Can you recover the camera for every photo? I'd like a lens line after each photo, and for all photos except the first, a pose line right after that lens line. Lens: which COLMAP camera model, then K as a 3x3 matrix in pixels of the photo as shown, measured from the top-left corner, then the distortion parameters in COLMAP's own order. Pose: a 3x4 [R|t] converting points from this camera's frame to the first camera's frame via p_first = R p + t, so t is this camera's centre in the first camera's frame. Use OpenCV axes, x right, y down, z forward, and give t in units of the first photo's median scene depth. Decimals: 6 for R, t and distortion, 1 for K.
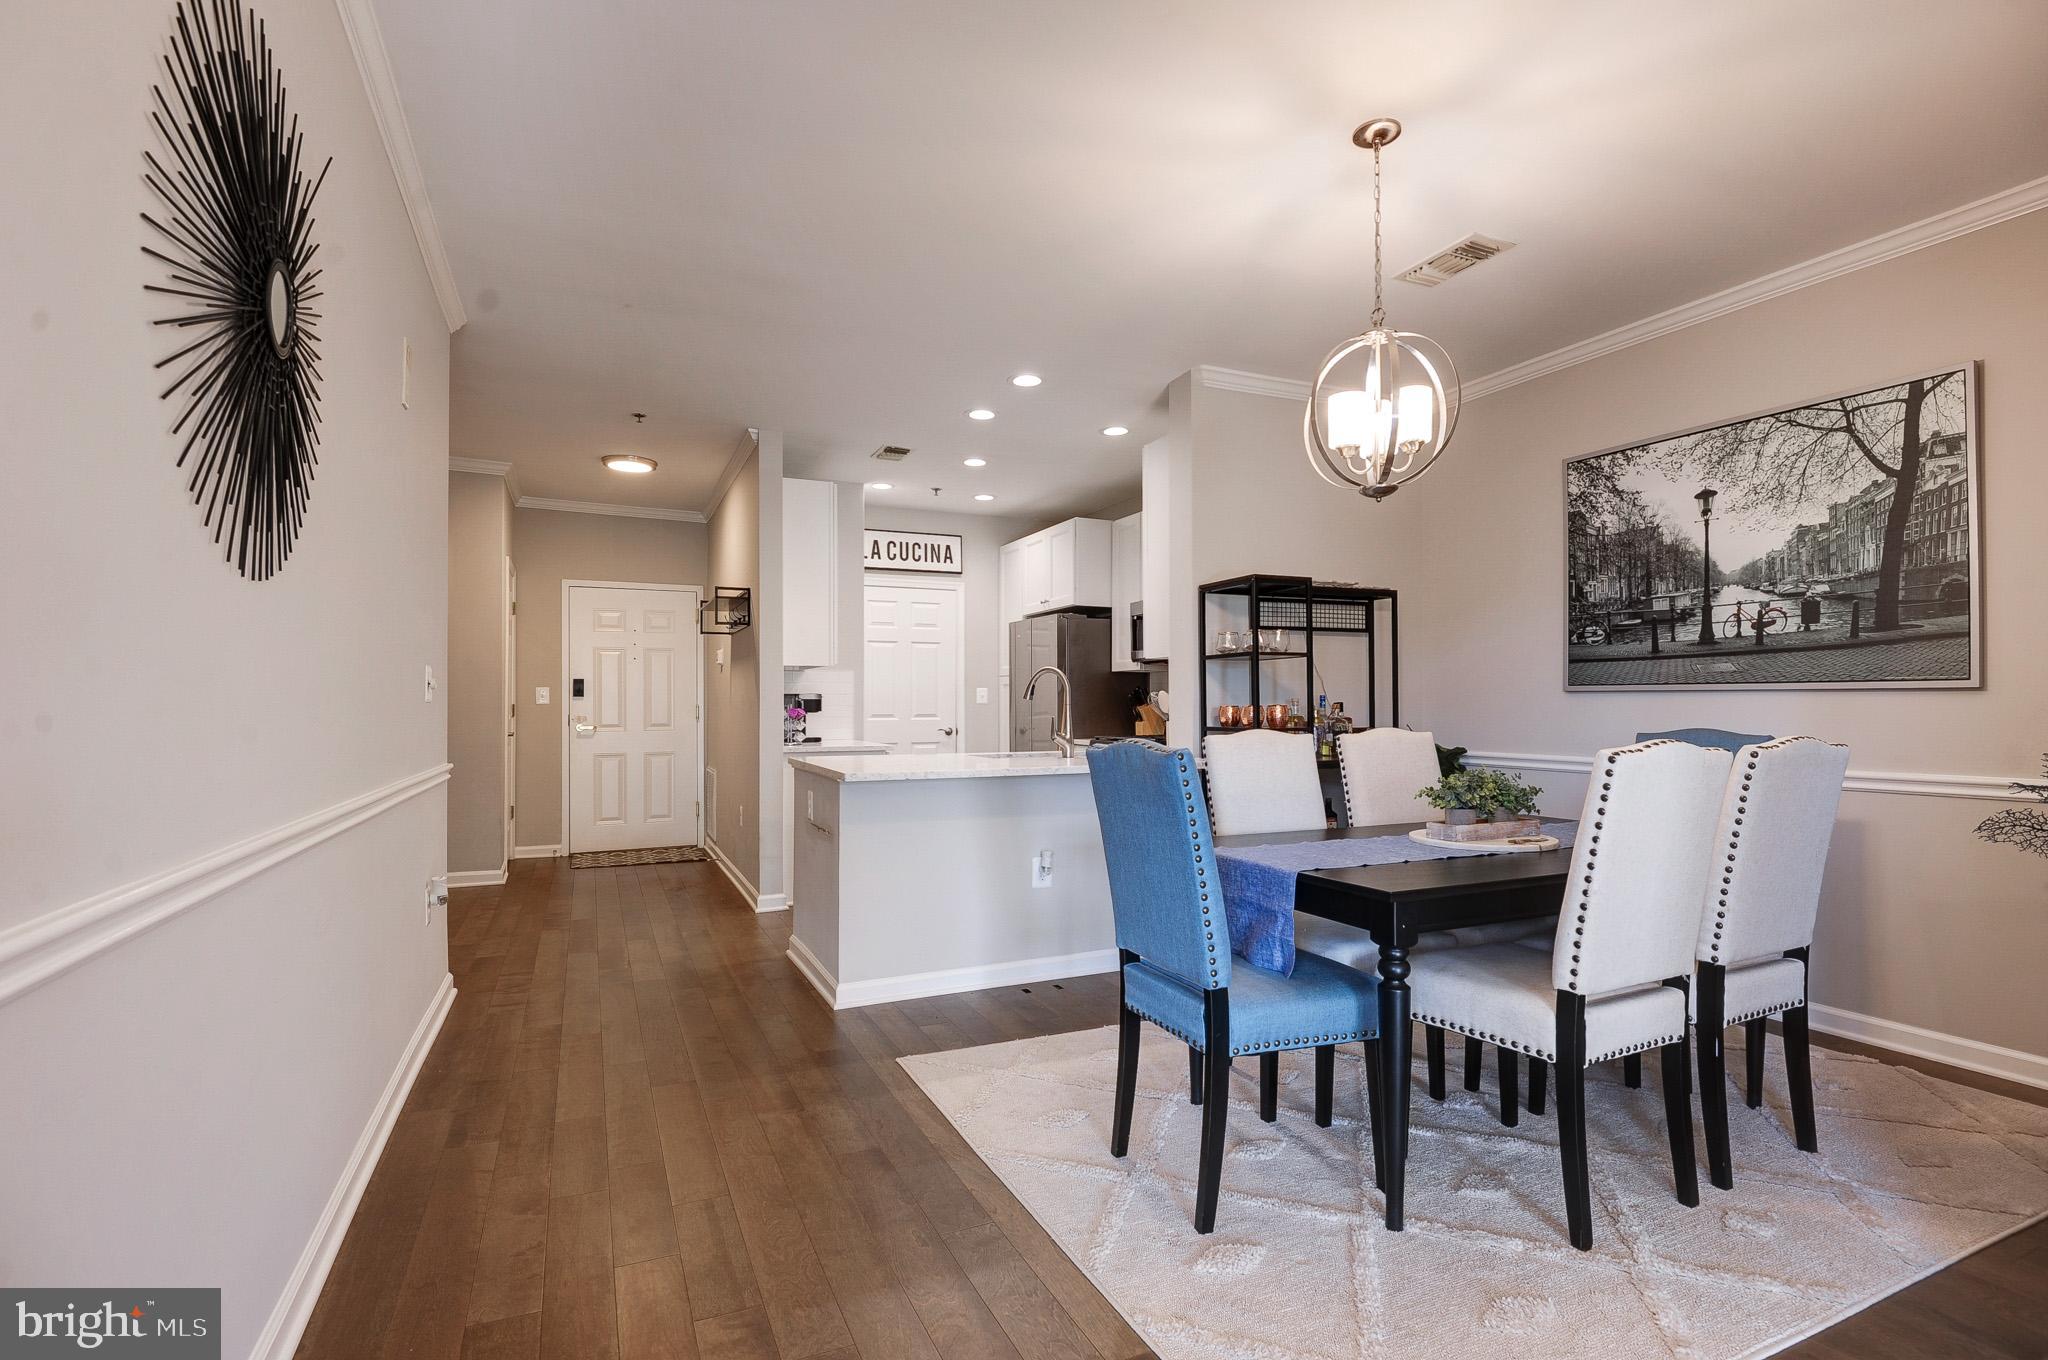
lens RADIAL K [[938.5, 0, 1020.2], [0, 938.5, 691.6], [0, 0, 1]] dist [0.023980, -0.019359]
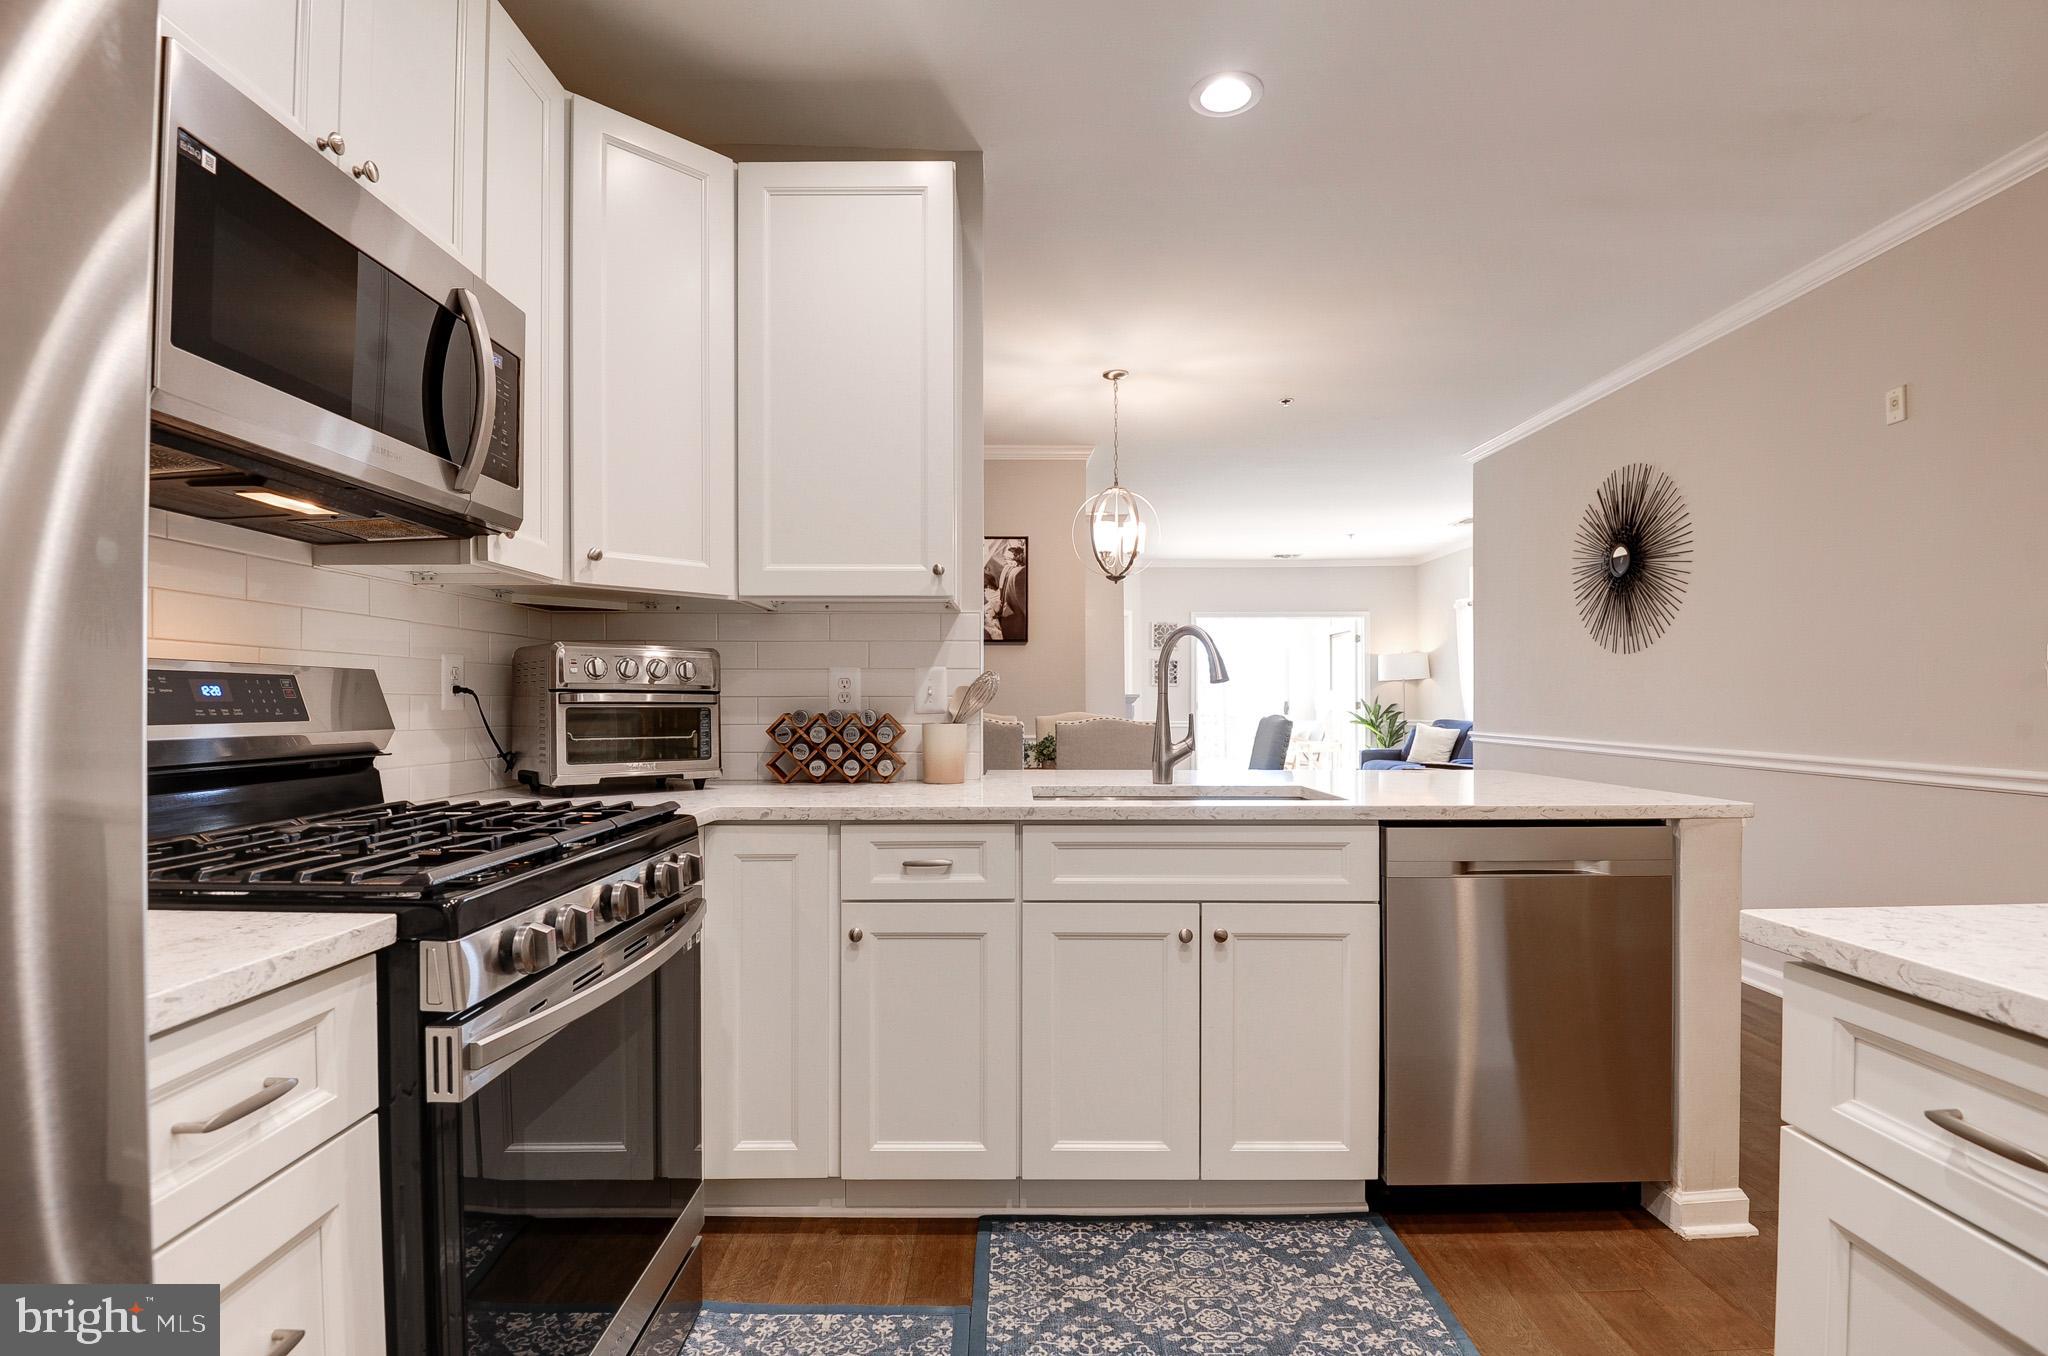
lens RADIAL K [[969.8, 0, 1036.7], [0, 969.8, 696.1], [0, 0, 1]] dist [-0.000042, -0.000266]
pose [[-0.918295, 0.004767, 0.395869, -0.123198], [-0.004010, 0.999764, -0.021341, 0.029488], [-0.395877, -0.021185, -0.918059, 1.701930]]
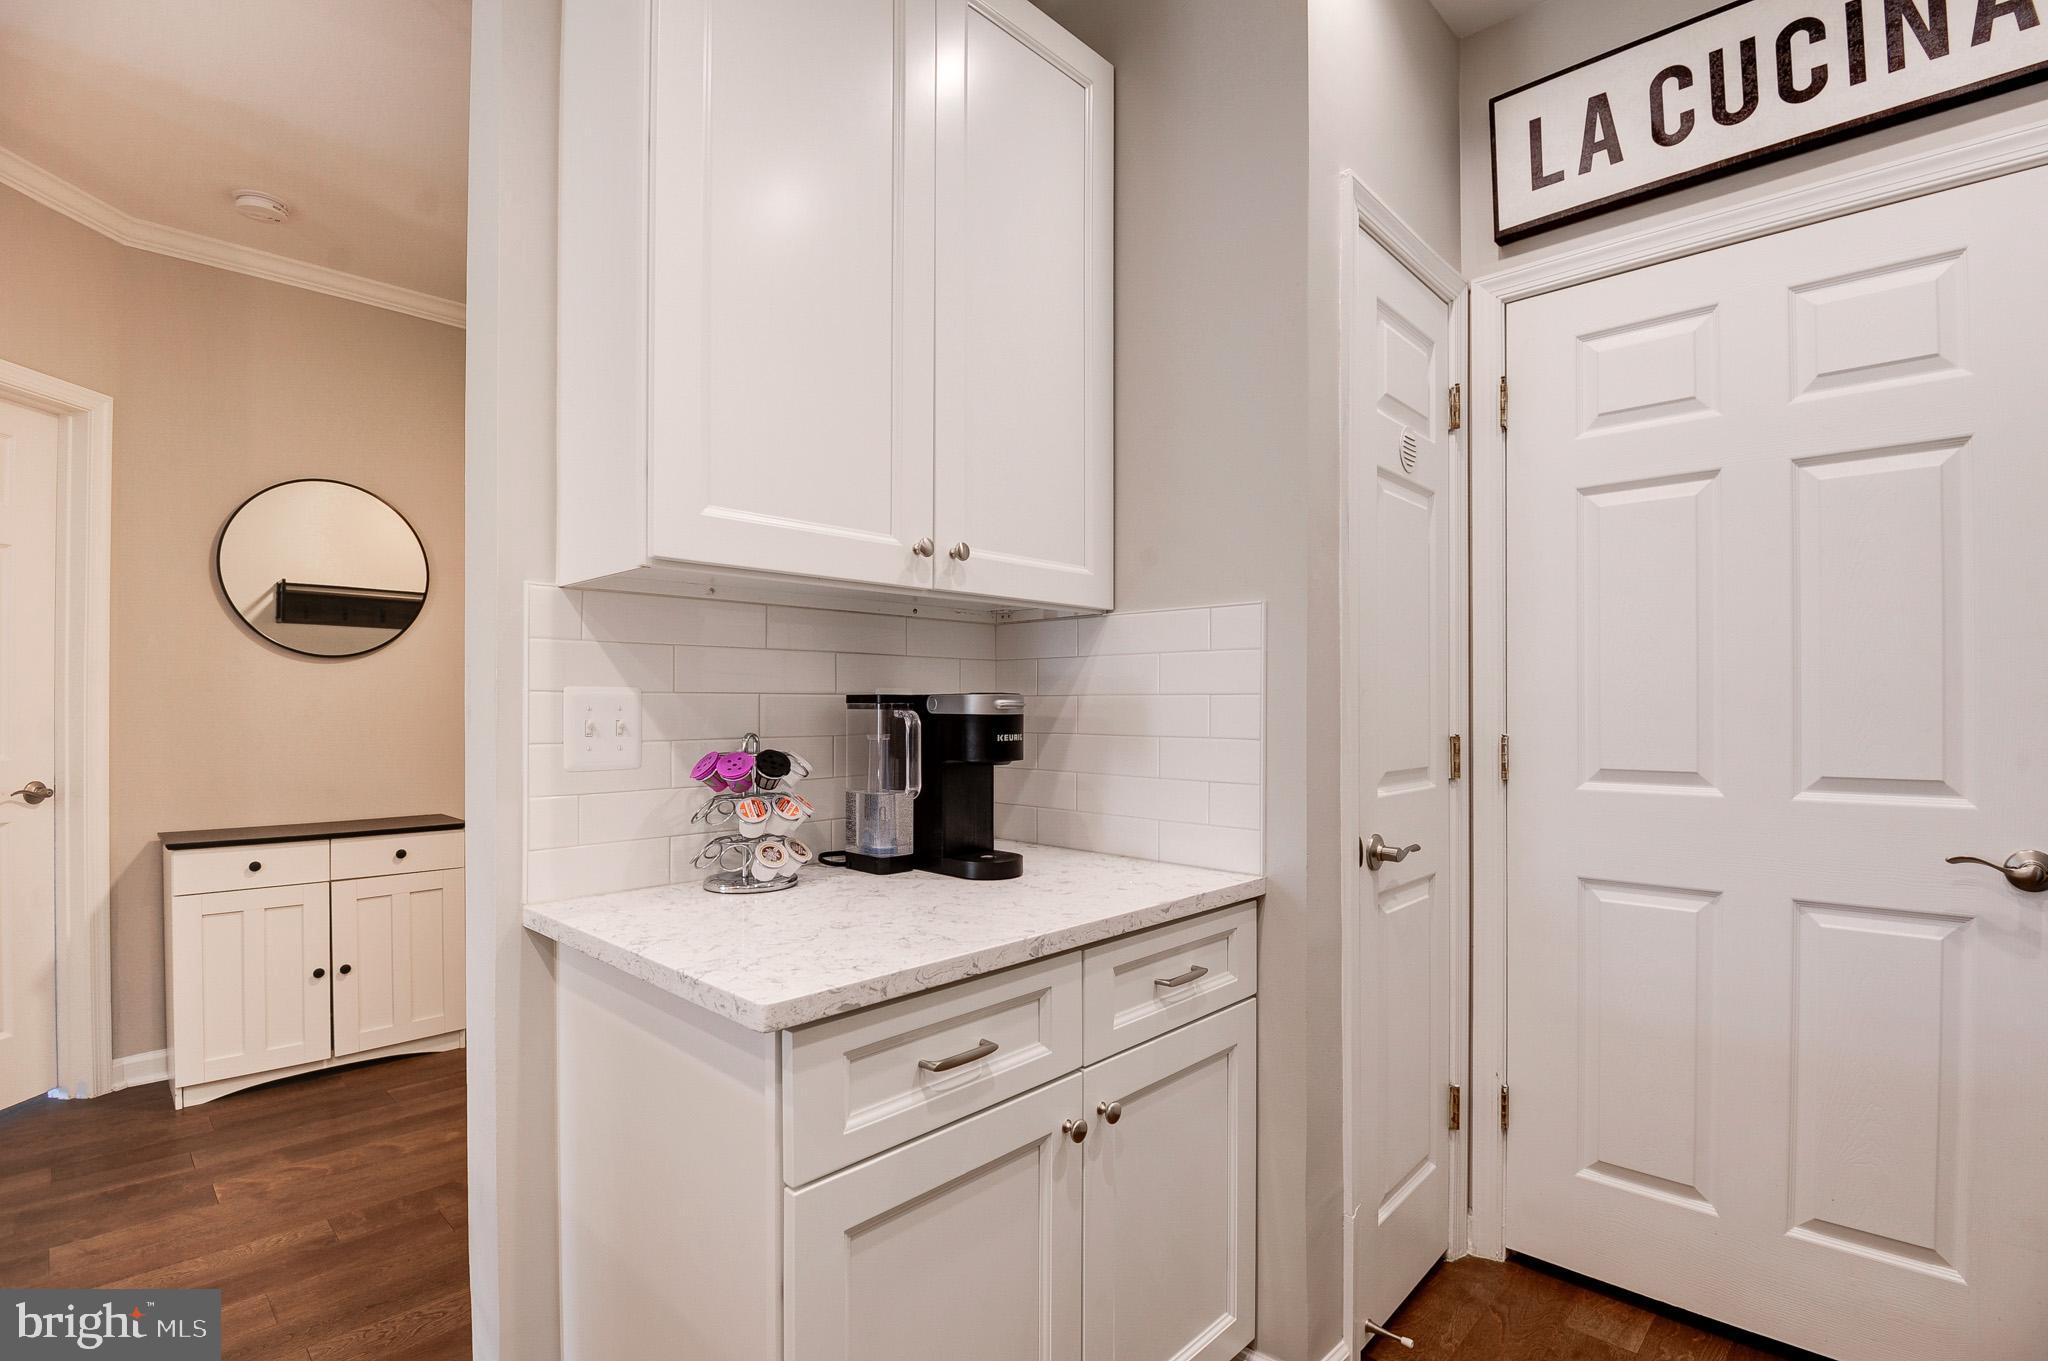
lens RADIAL K [[970.3, 0, 1016.7], [0, 970.3, 705.2], [0, 0, 1]] dist [-0.028388, -0.000292]
pose [[0.379859, 0.001475, -0.925043, 0.048930], [0.010013, 0.999934, 0.005706, 0.005800], [0.924990, -0.011430, 0.379819, 1.366977]]
